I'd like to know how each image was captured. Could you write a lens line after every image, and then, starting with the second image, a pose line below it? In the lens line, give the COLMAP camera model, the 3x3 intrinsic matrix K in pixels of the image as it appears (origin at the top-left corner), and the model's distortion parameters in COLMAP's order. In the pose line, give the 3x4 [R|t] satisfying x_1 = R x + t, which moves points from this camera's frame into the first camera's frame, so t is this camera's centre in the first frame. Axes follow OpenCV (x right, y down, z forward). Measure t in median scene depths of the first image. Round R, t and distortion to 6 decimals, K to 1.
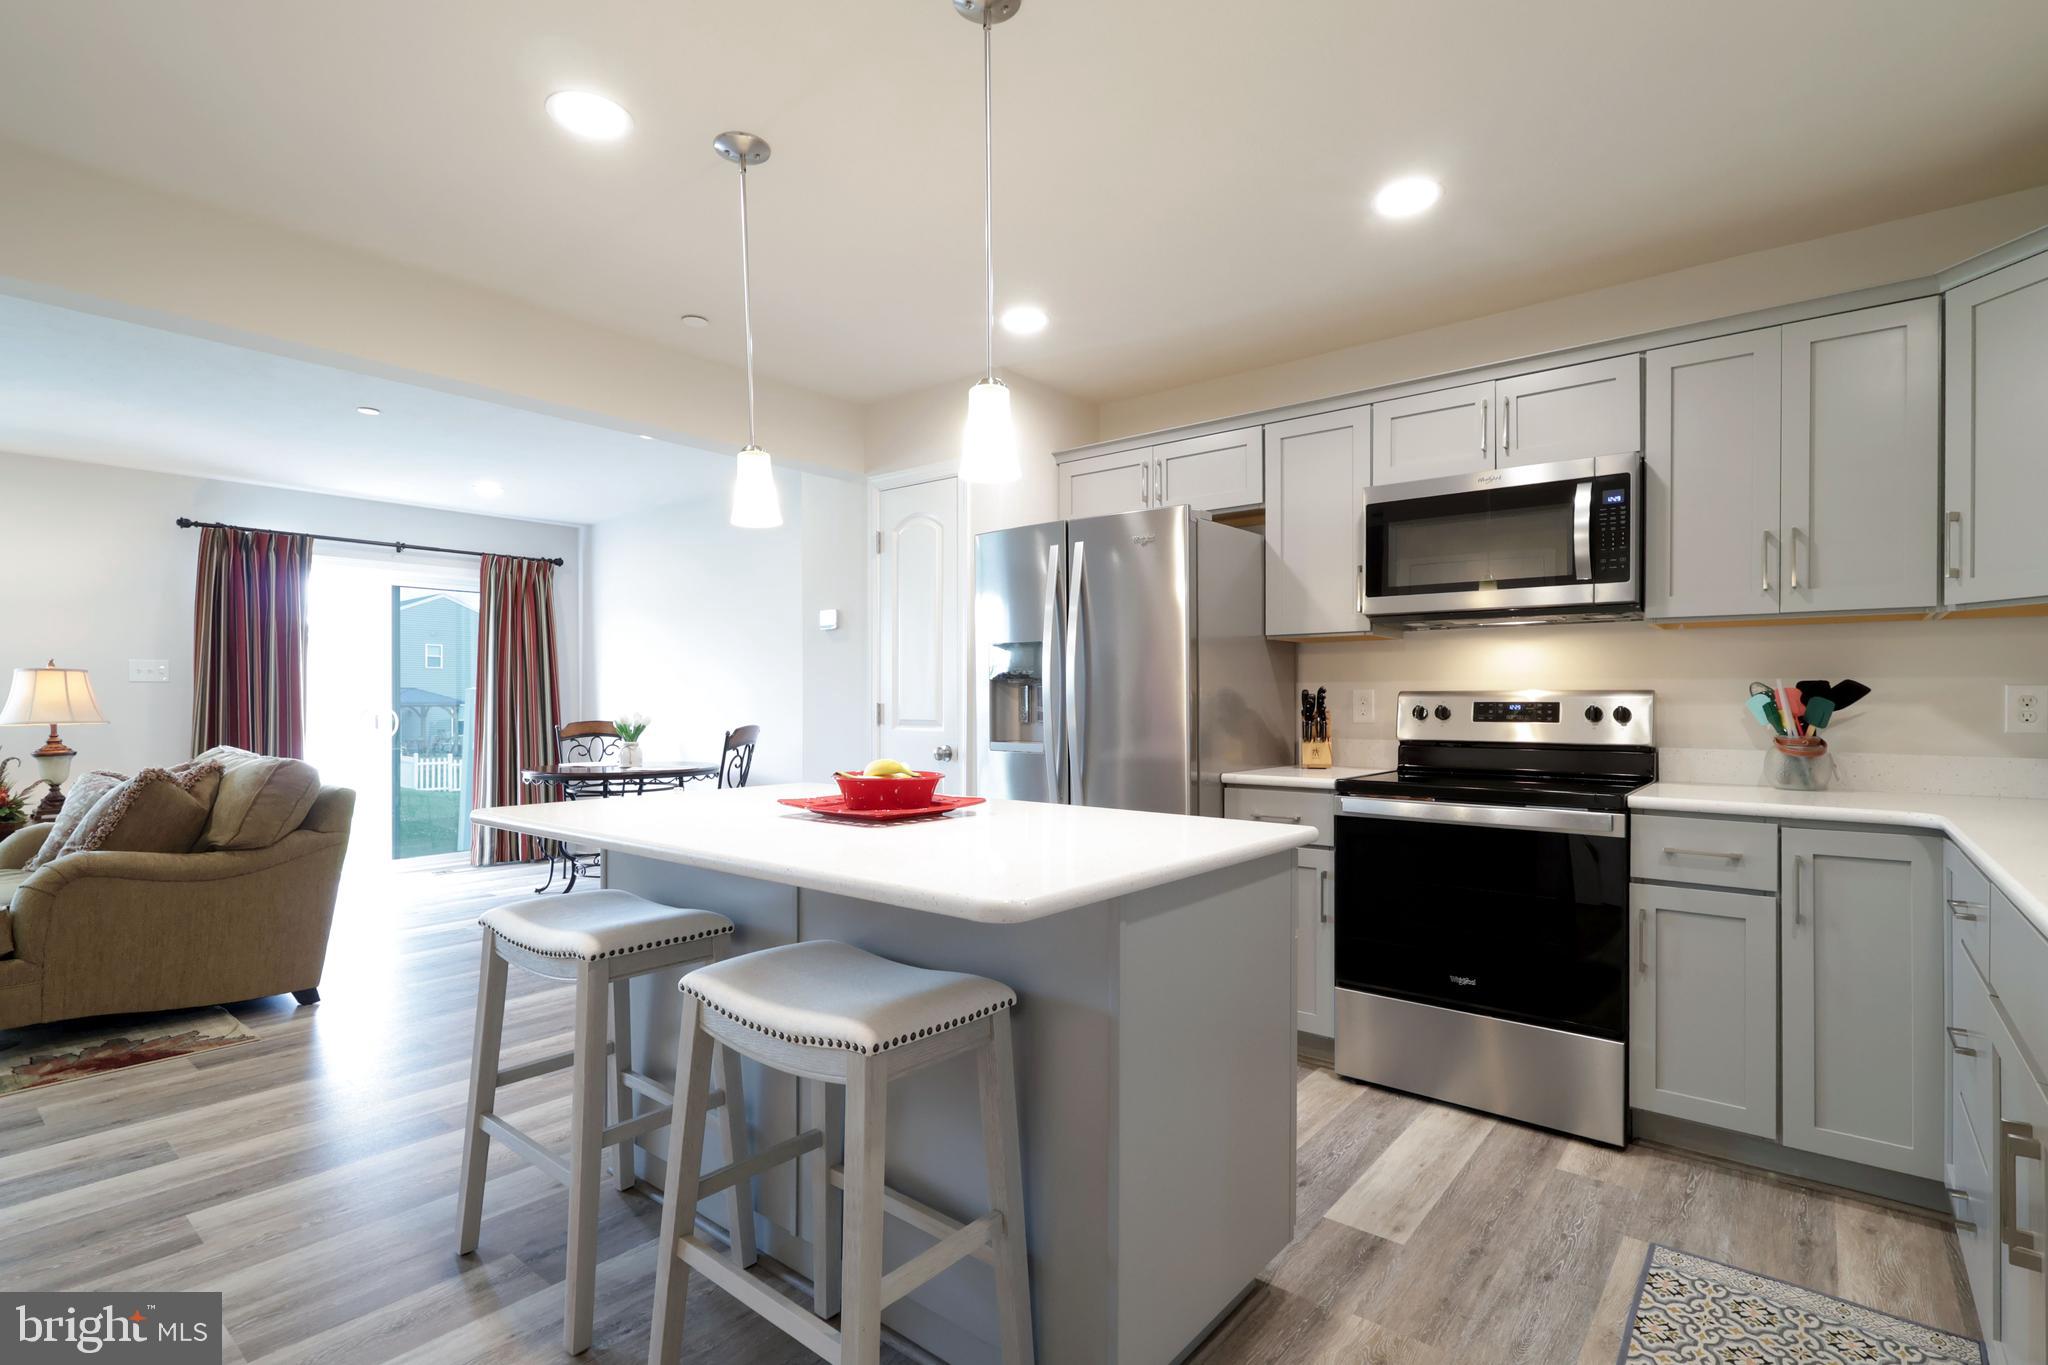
lens RADIAL K [[971.7, 0, 1023.7], [0, 971.7, 699.8], [0, 0, 1]] dist [0.000026, 0.001984]
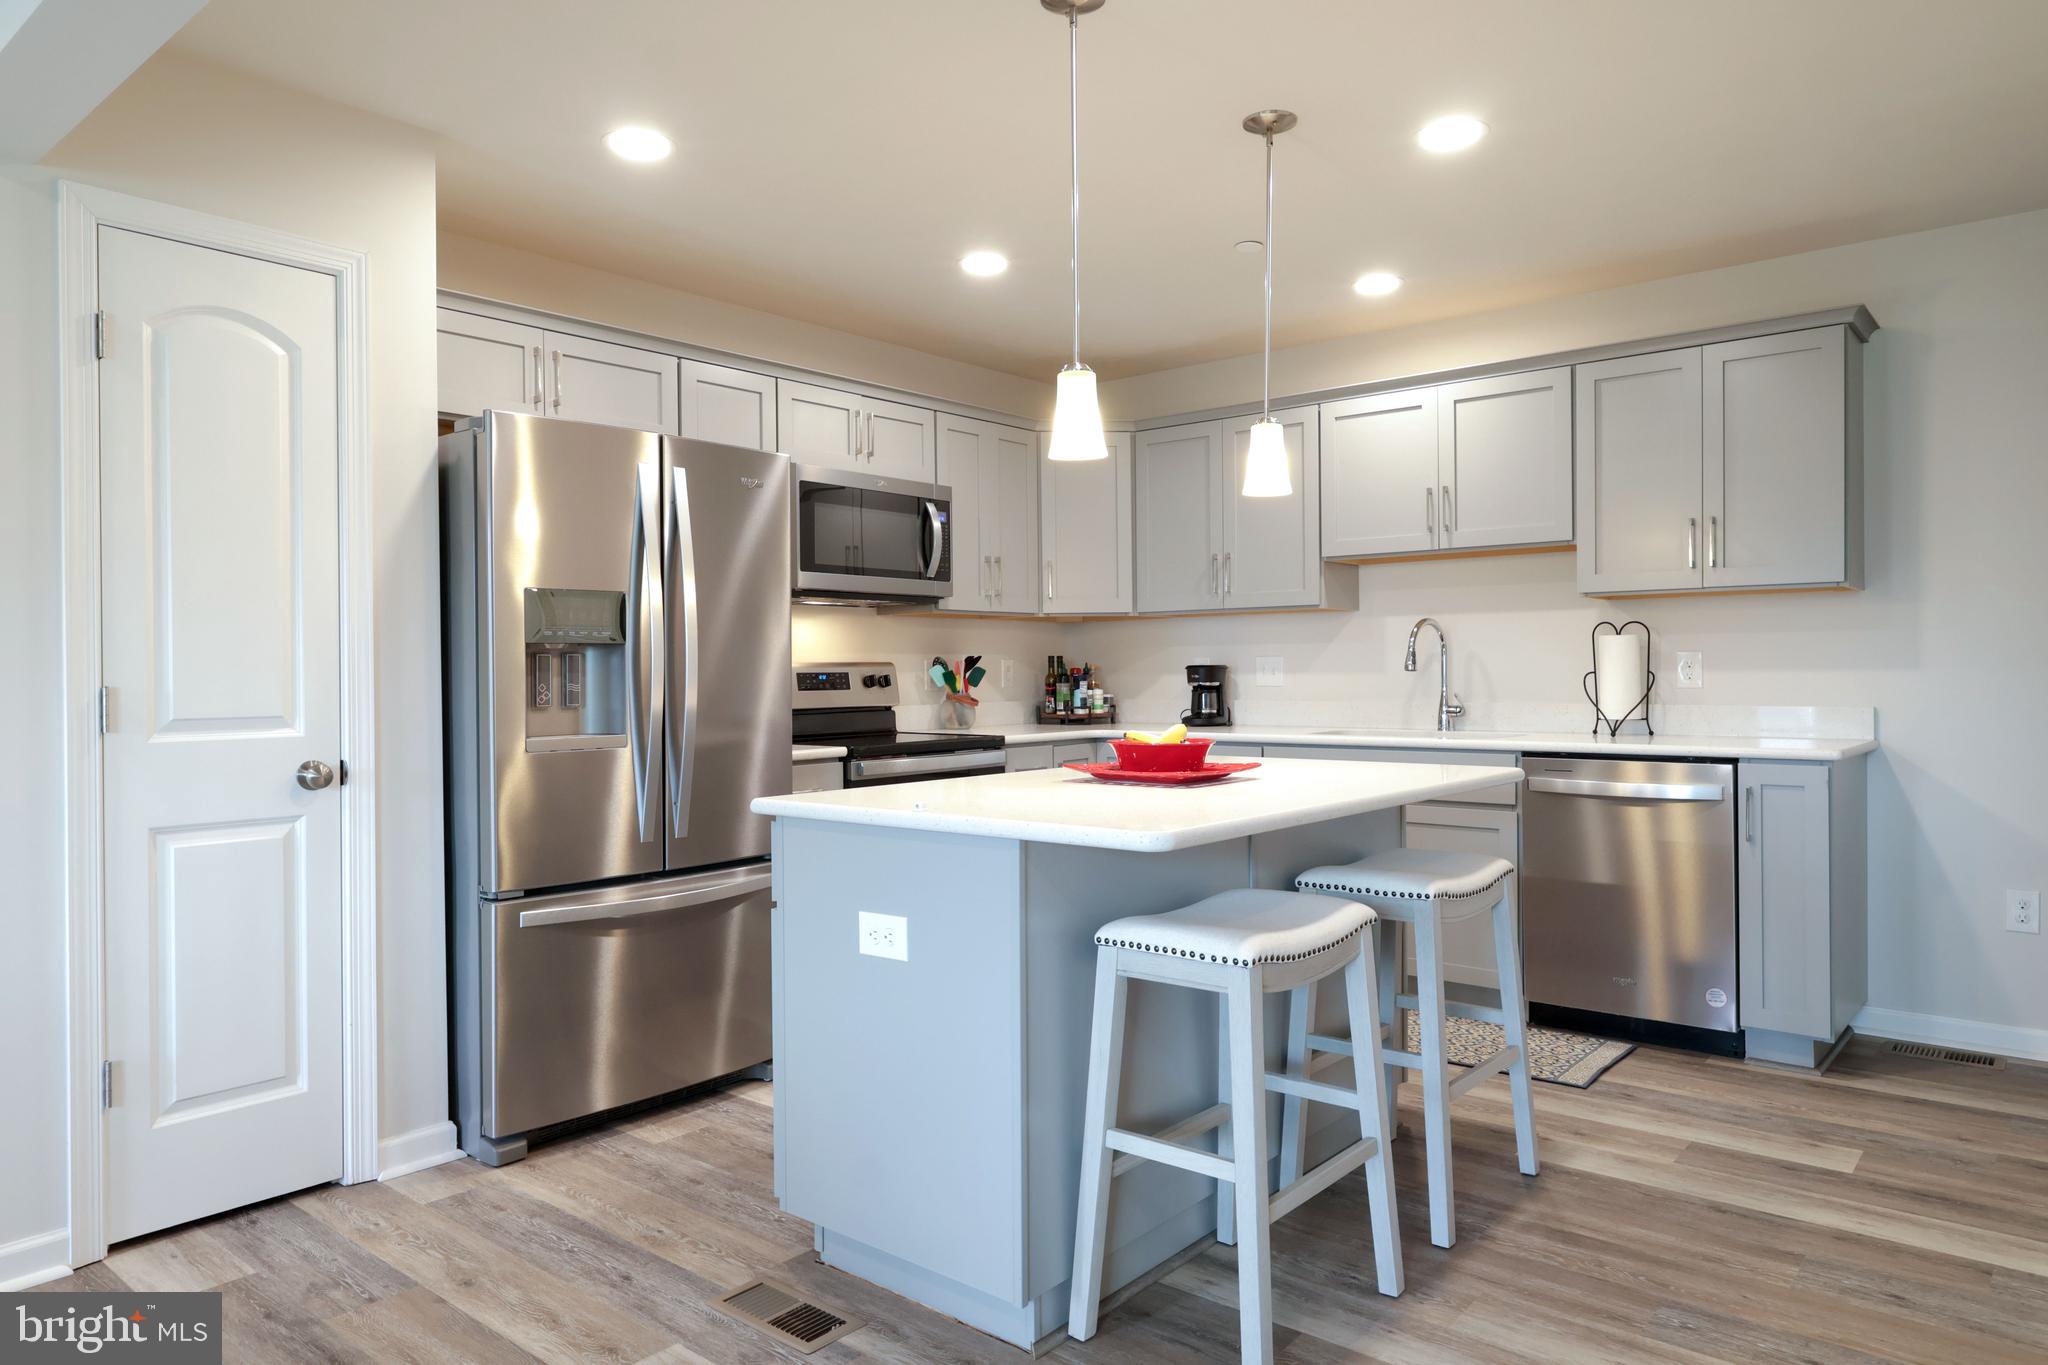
lens RADIAL K [[1315.1, 0, 1014.5], [0, 1315.1, 676.3], [0, 0, 1]] dist [0.002383, 0.004122]
pose [[0.010669, -0.005029, 0.999930, -0.776196], [0.013125, 0.999902, 0.004889, 0.001741], [-0.999857, 0.013071, 0.010734, 0.571641]]
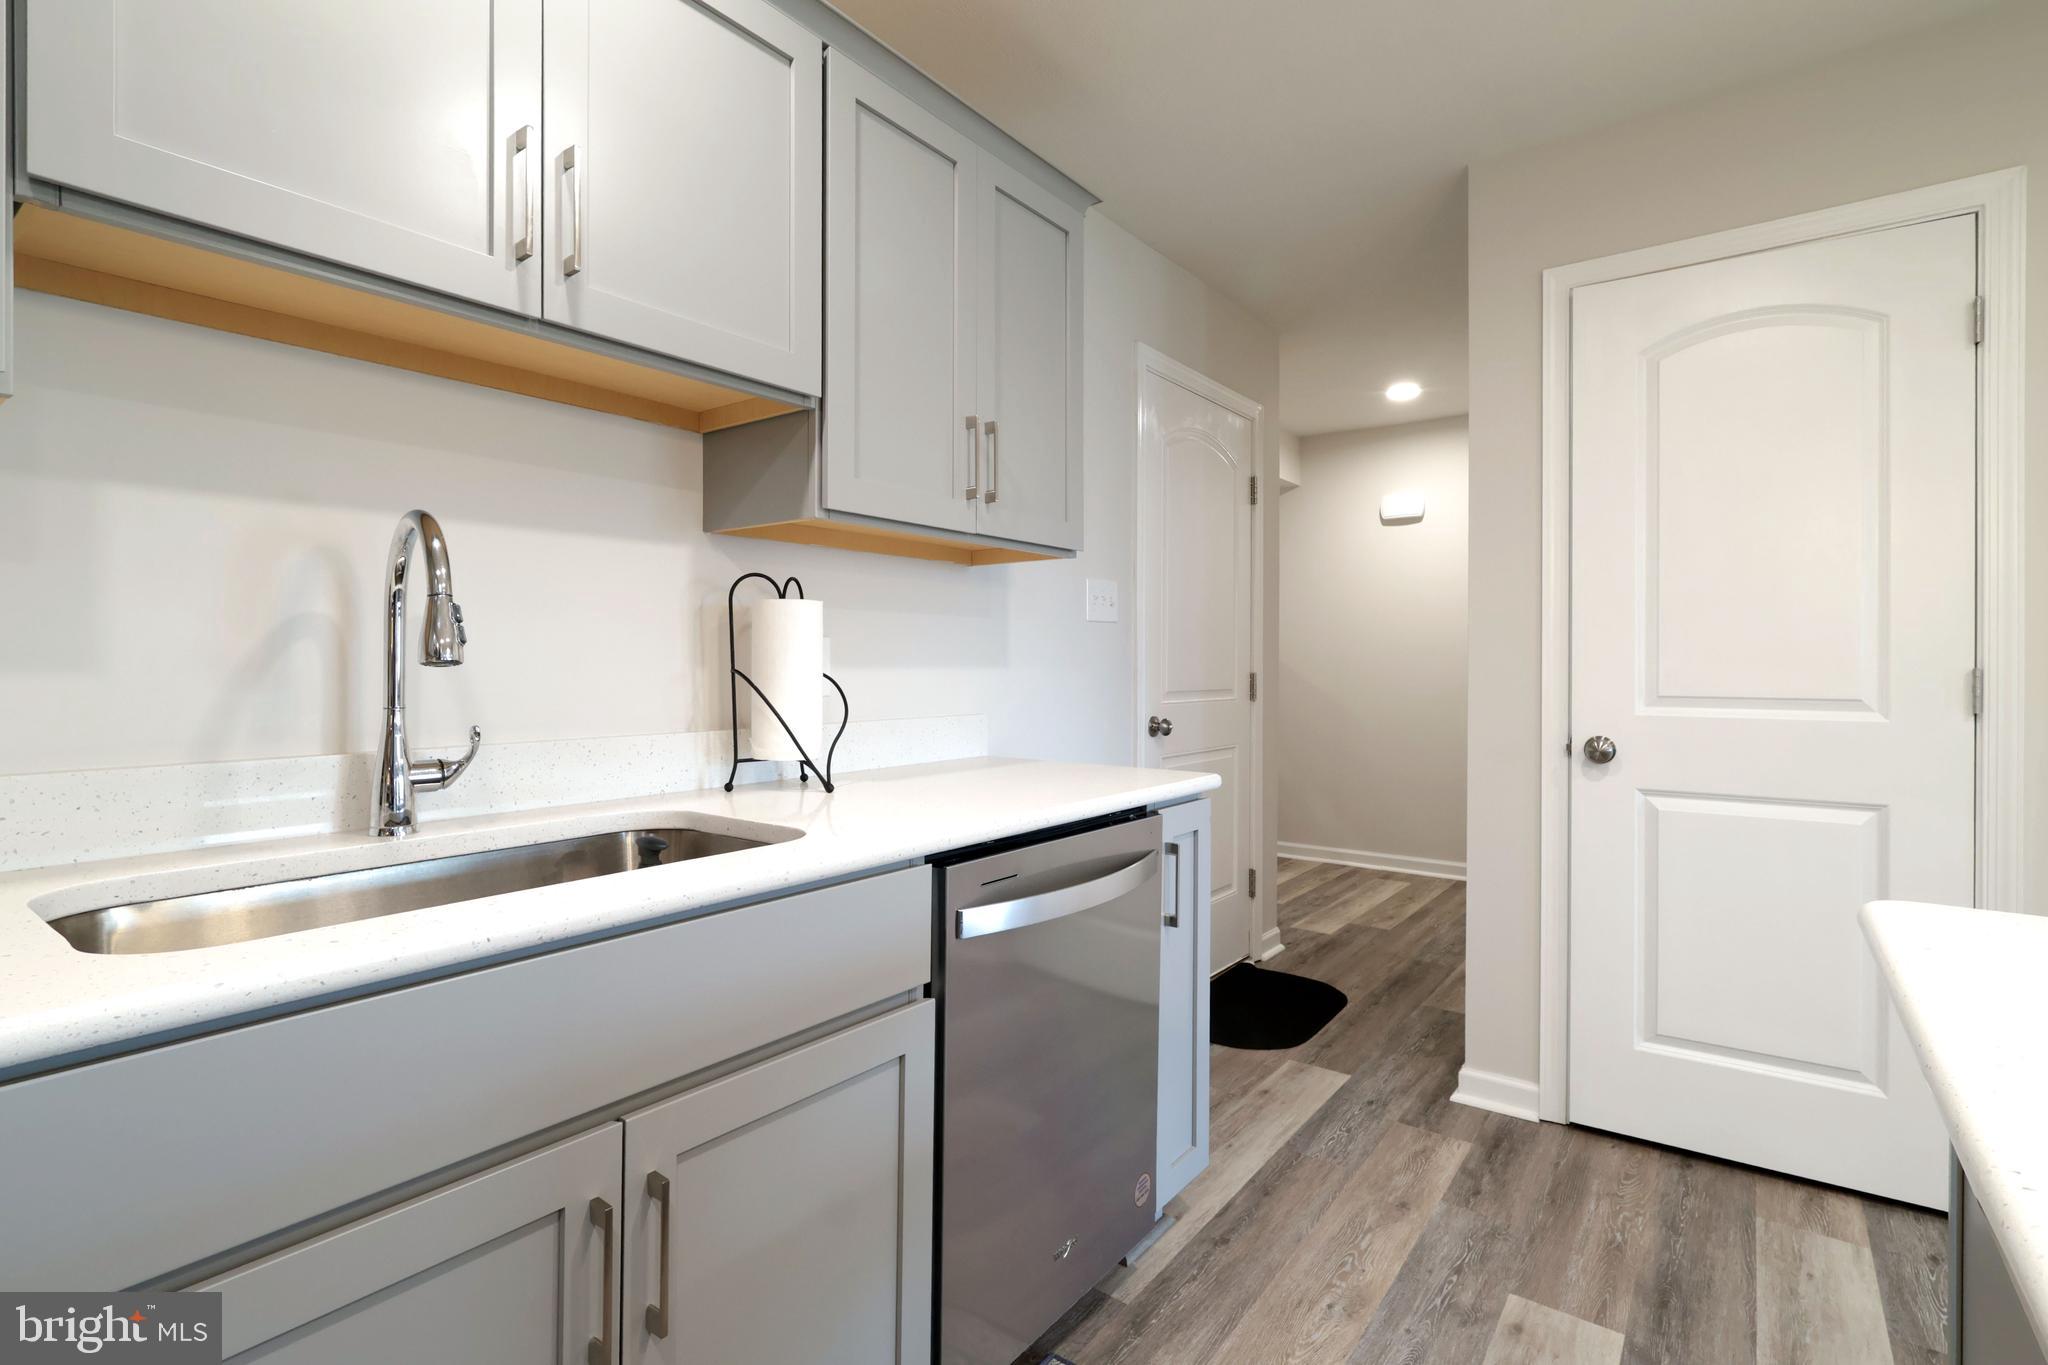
lens RADIAL K [[971.7, 0, 1009.0], [0, 971.7, 661.2], [0, 0, 1]] dist [0.000026, 0.001984]
pose [[-0.999454, -0.002818, -0.032923, 0.213120], [-0.002951, 0.999988, 0.003990, 0.004417], [0.032911, 0.004085, -0.999450, 0.516786]]
